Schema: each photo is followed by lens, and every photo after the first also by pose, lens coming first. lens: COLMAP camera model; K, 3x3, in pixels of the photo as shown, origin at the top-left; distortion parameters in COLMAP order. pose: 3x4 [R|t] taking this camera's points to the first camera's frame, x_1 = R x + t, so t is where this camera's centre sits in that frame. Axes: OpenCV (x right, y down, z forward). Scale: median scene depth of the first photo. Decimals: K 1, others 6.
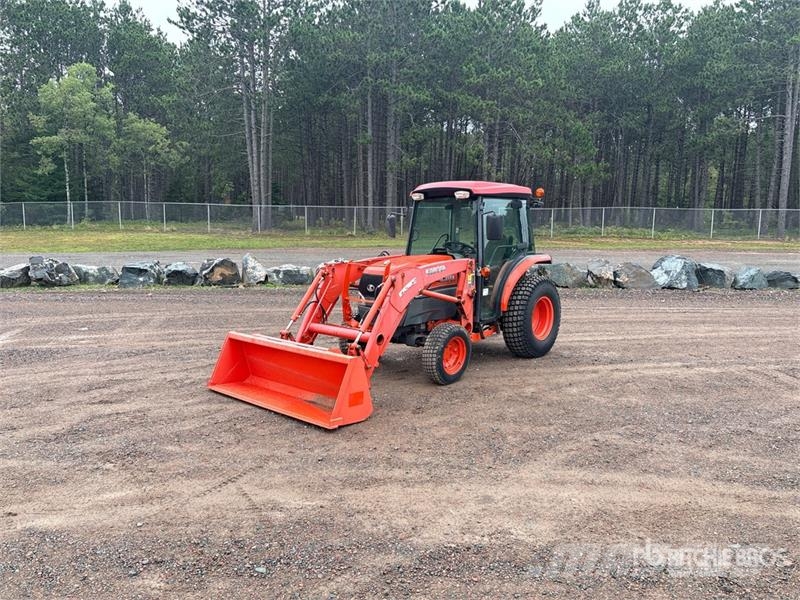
lens RADIAL K [[601.5, 0, 396.4], [0, 601.5, 300.3], [0, 0, 1]] dist [0.022315, -0.012811]
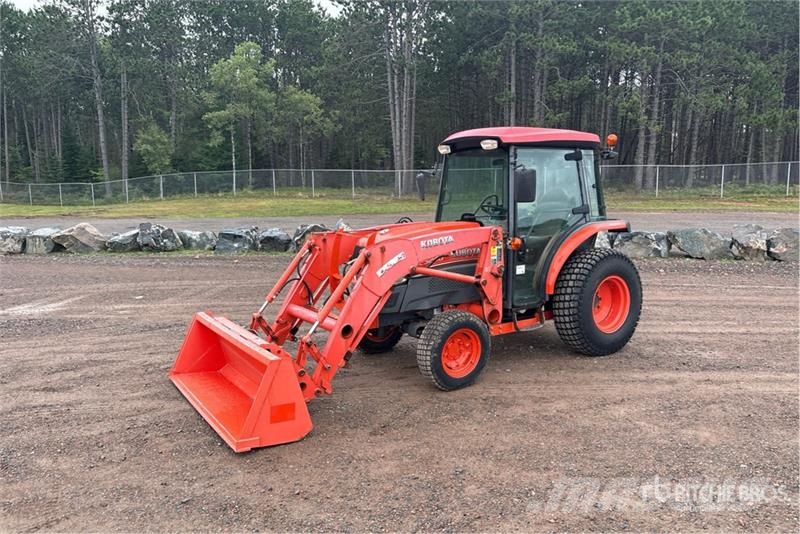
lens RADIAL K [[600.1, 0, 409.8], [0, 600.1, 263.5], [0, 0, 1]] dist [0.026443, -0.011687]
pose [[0.969166, 0.014502, -0.245982, 0.099215], [-0.014633, 0.999892, 0.001295, -0.010278], [0.245975, 0.002344, 0.969273, 0.108021]]
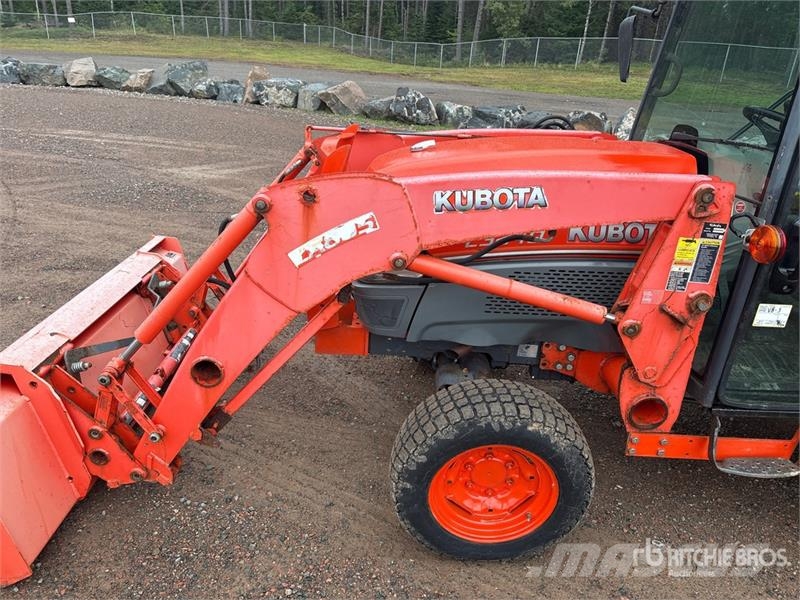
lens RADIAL K [[606.9, 0, 401.6], [0, 606.9, 301.4], [0, 0, 1]] dist [0.009572, 0.001910]
pose [[0.671365, 0.317360, -0.669740, 0.107526], [-0.152854, 0.943542, 0.293877, -0.036732], [0.725193, -0.094927, 0.681971, 0.346728]]
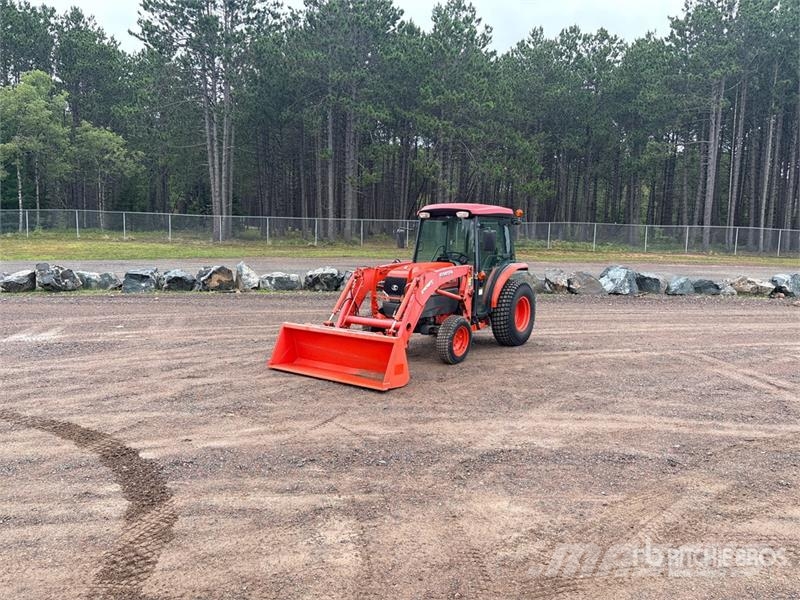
lens RADIAL K [[601.5, 0, 396.4], [0, 601.5, 300.3], [0, 0, 1]] dist [0.022315, -0.012811]
pose [[0.995869, 0.000706, 0.090800, -0.069670], [0.000990, 0.999826, -0.018638, 0.013199], [-0.090797, 0.018651, 0.995695, -0.114625]]
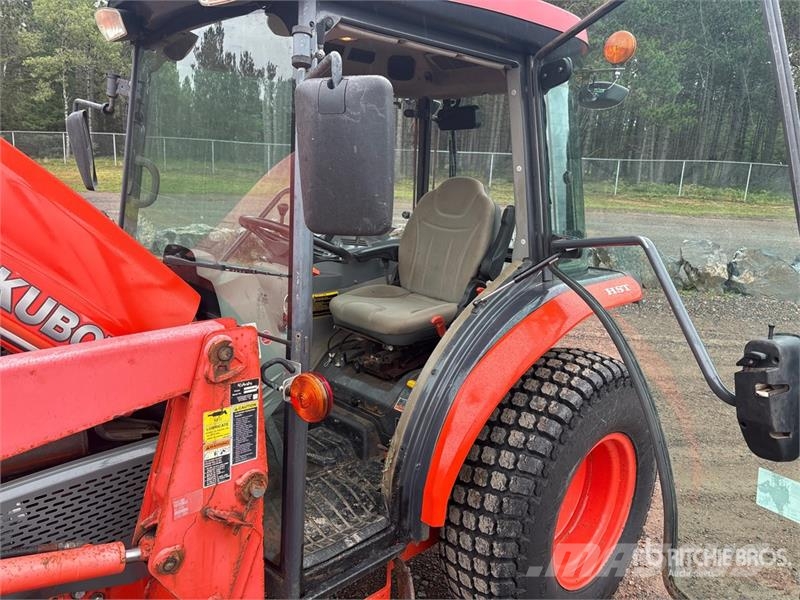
lens RADIAL K [[604.9, 0, 395.6], [0, 604.9, 302.1], [0, 0, 1]] dist [0.018745, -0.004385]
pose [[0.995397, 0.054890, -0.078555, 0.091134], [-0.048052, 0.995097, 0.086447, -0.046105], [0.082915, -0.082274, 0.993155, 0.392642]]
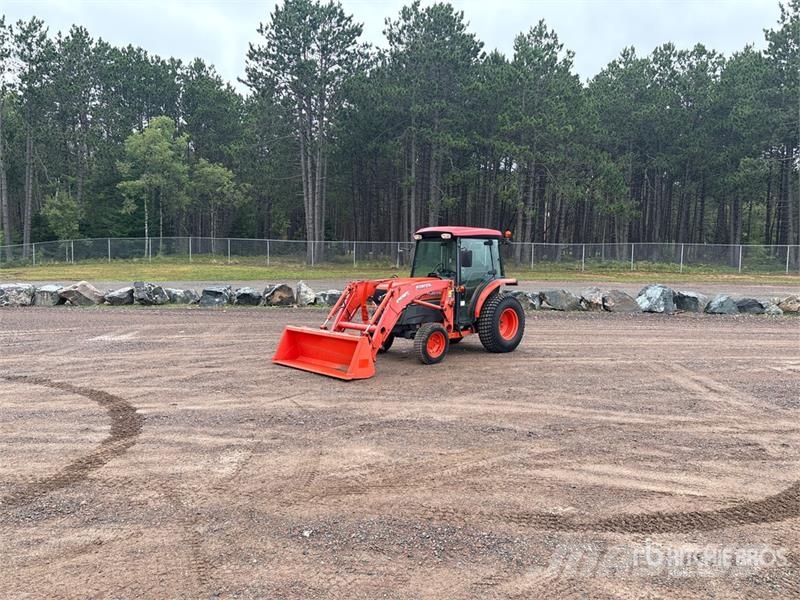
lens RADIAL K [[597.8, 0, 395.0], [0, 597.8, 300.3], [0, 0, 1]] dist [0.043019, -0.042931]
pose [[0.996152, 0.009711, -0.087103, 0.055561], [-0.014645, 0.998313, -0.056176, 0.030390], [0.086410, 0.057235, 0.994614, -0.213325]]
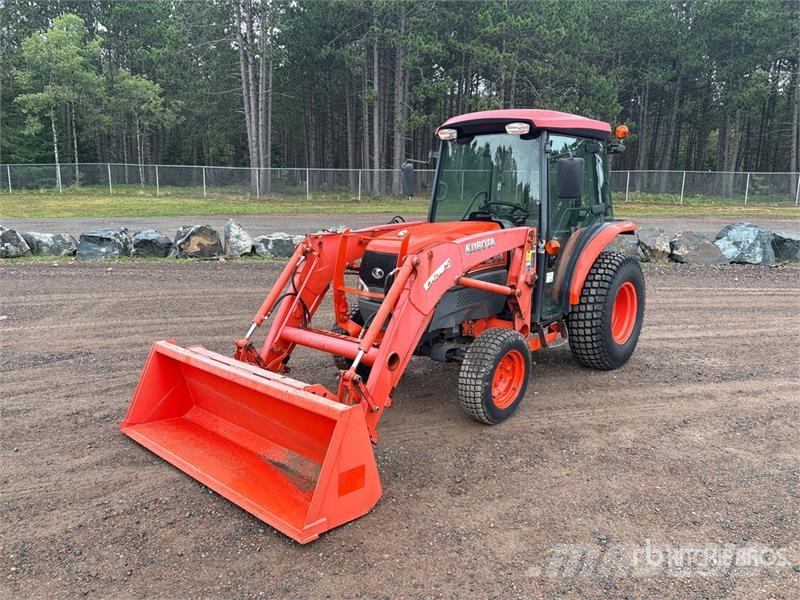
lens RADIAL K [[601.5, 0, 396.4], [0, 601.5, 300.3], [0, 0, 1]] dist [0.022315, -0.012811]
pose [[0.999944, 0.003896, -0.009849, -0.007625], [-0.003357, 0.998526, 0.054181, -0.011948], [0.010046, -0.054145, 0.998483, 0.162883]]
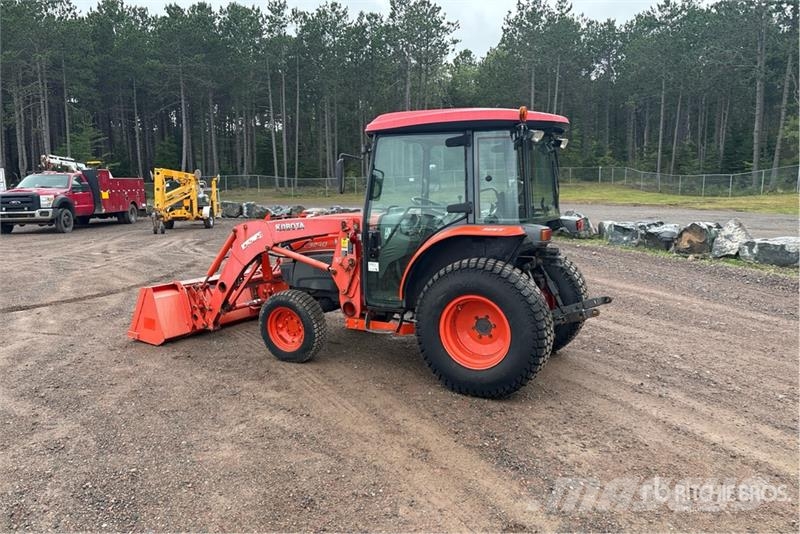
lens RADIAL K [[600.1, 0, 409.8], [0, 600.1, 263.5], [0, 0, 1]] dist [0.026443, -0.011687]
pose [[0.240720, 0.124653, -0.962557, 0.424085], [-0.122945, 0.987646, 0.097156, -0.046272], [0.962776, 0.094954, 0.253072, 0.426256]]
